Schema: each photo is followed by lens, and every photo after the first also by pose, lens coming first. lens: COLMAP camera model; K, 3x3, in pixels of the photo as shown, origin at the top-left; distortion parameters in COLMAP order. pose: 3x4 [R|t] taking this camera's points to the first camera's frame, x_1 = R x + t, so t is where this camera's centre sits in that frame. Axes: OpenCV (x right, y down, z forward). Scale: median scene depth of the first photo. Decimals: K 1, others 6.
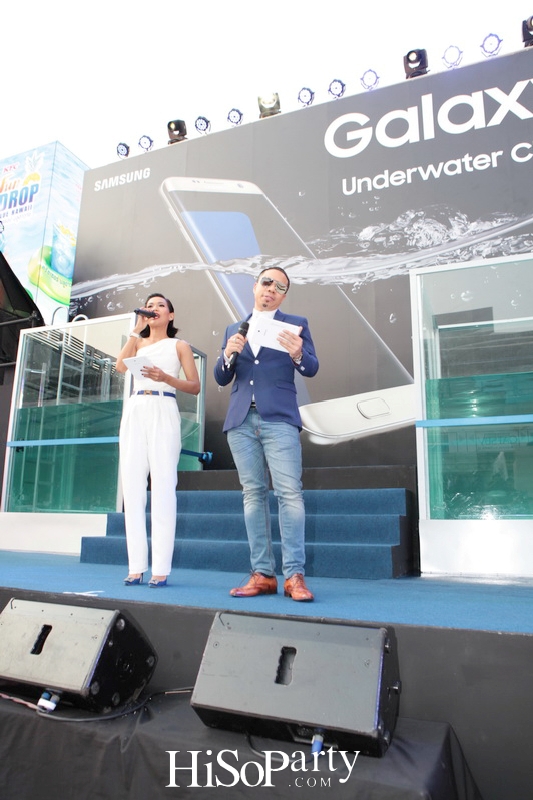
lens RADIAL K [[551.5, 0, 266.5], [0, 551.5, 400.0], [0, 0, 1]] dist [-0.046136, 0.001838]
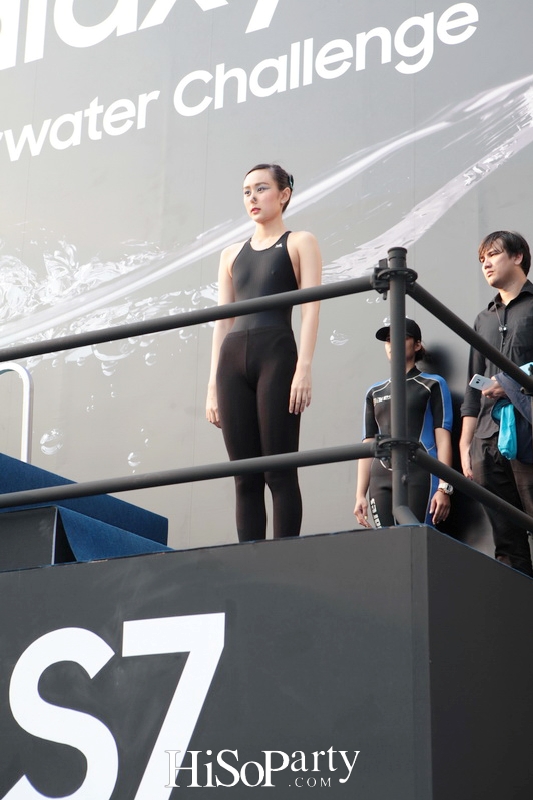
lens RADIAL K [[1507.0, 0, 266.5], [0, 1507.0, 400.0], [0, 0, 1]] dist [0.218664, 0.017947]
pose [[0.991432, -0.040114, -0.124313, 0.649188], [0.026479, 0.993639, -0.109454, -0.084072], [0.127913, 0.105225, 0.986188, -0.139205]]
